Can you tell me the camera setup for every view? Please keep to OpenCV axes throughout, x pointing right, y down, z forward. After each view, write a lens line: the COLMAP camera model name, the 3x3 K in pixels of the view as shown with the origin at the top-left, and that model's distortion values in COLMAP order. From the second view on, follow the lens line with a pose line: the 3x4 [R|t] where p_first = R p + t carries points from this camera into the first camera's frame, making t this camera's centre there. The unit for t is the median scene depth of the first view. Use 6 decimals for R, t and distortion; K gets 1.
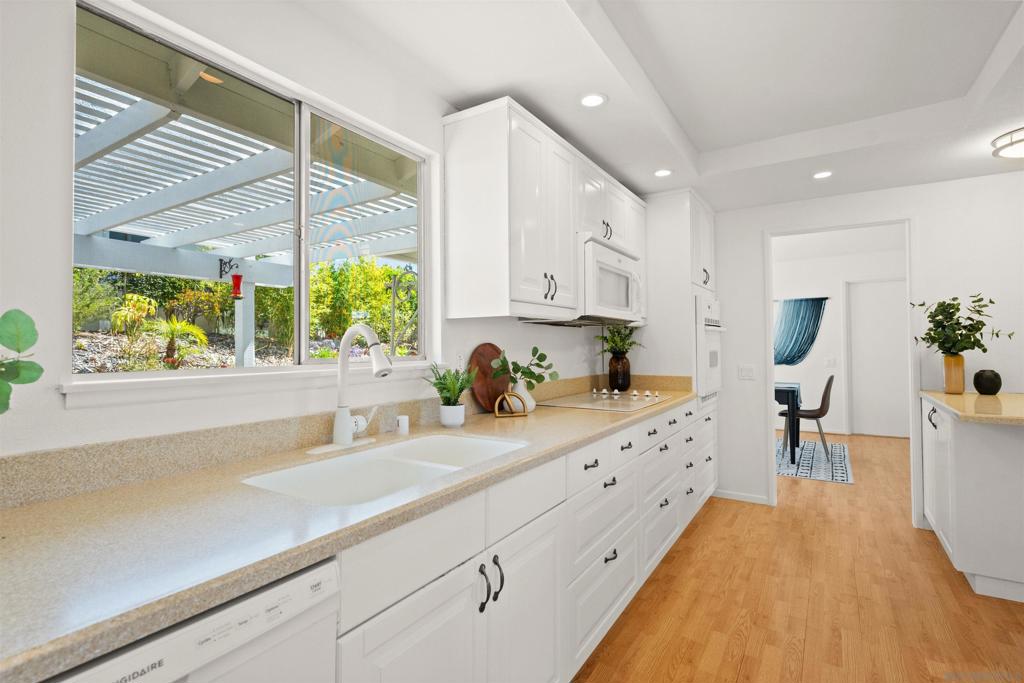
lens RADIAL K [[497.6, 0, 511.2], [0, 497.6, 338.8], [0, 0, 1]] dist [0.001719, -0.001774]
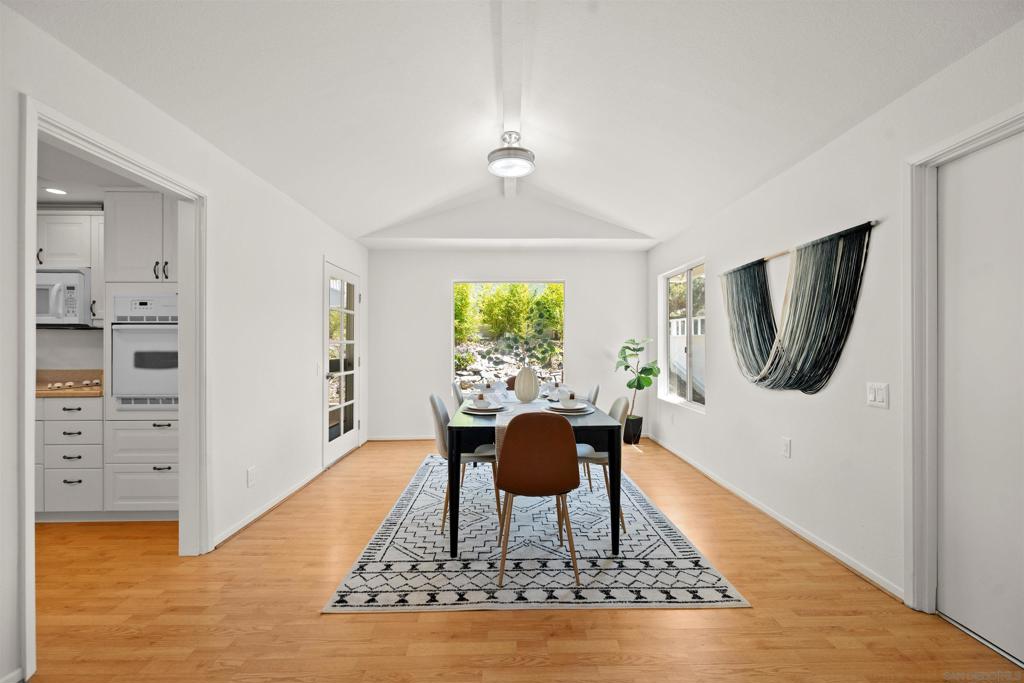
lens RADIAL K [[407.6, 0, 516.7], [0, 407.6, 349.9], [0, 0, 1]] dist [0.001408, -0.000083]
pose [[0.553316, 0.014467, -0.832846, 1.408596], [0.008197, 0.999706, 0.022812, 0.006711], [0.832931, -0.019449, 0.553035, 1.144223]]
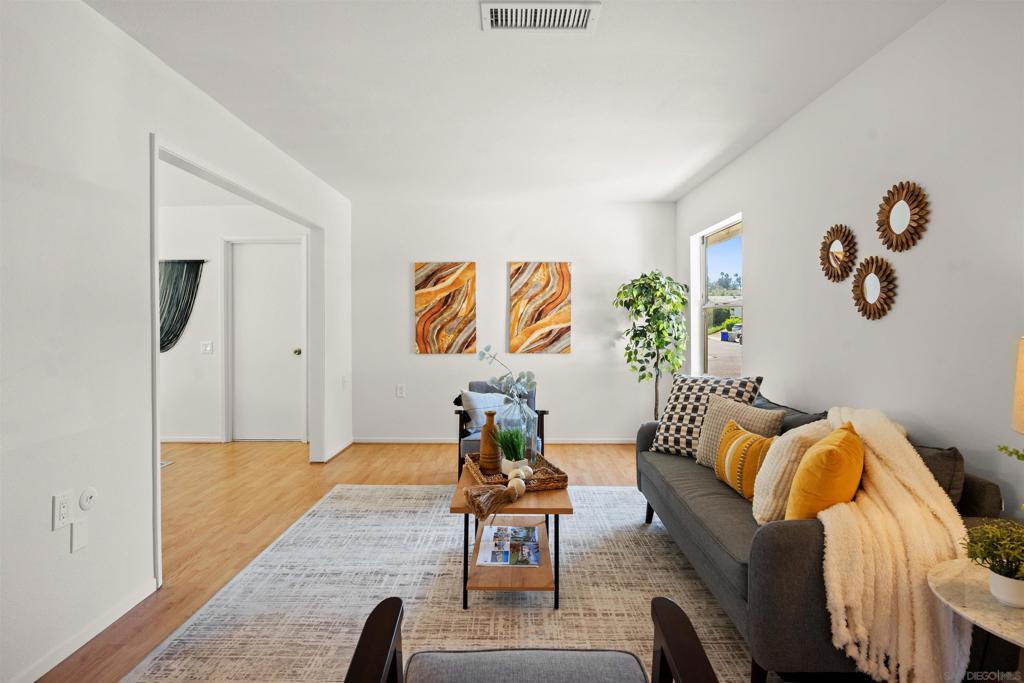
lens RADIAL K [[528.9, 0, 509.3], [0, 528.9, 324.3], [0, 0, 1]] dist [-0.001252, 0.000306]
pose [[0.853685, 0.005195, 0.520764, 1.160837], [-0.012794, 0.999858, 0.010999, -0.003872], [-0.520633, -0.016052, 0.853630, 0.163362]]
